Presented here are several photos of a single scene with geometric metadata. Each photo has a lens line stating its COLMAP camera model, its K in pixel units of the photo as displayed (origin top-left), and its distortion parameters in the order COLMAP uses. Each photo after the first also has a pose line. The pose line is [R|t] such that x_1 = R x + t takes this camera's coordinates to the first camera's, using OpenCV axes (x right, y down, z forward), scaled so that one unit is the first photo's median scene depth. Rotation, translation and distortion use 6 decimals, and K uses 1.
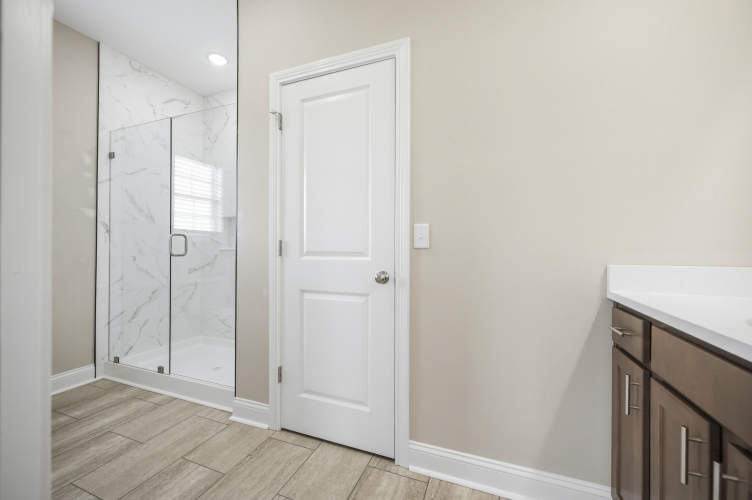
lens RADIAL K [[303.6, 0, 374.7], [0, 303.6, 247.1], [0, 0, 1]] dist [-0.002427, 0.000933]
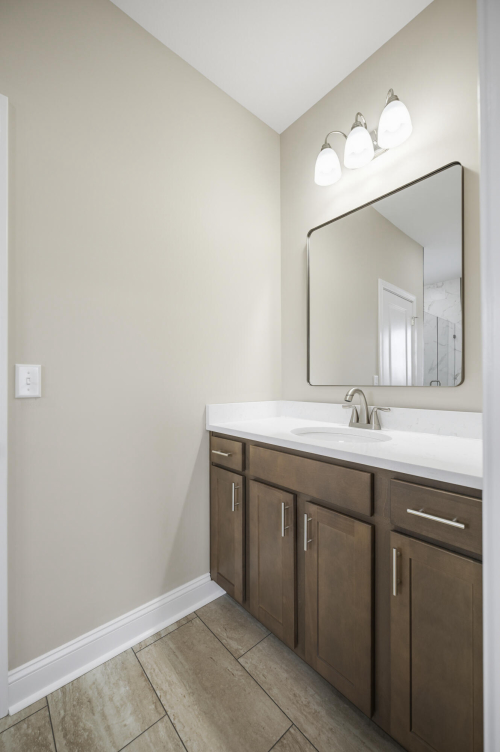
lens RADIAL K [[303.6, 0, 255.2], [0, 303.6, 381.7], [0, 0, 1]] dist [-0.002427, 0.000933]
pose [[0.458167, -0.006052, 0.888846, -0.299077], [0.003287, 0.999982, 0.005114, -0.045765], [-0.888860, 0.000578, 0.458178, 0.212622]]
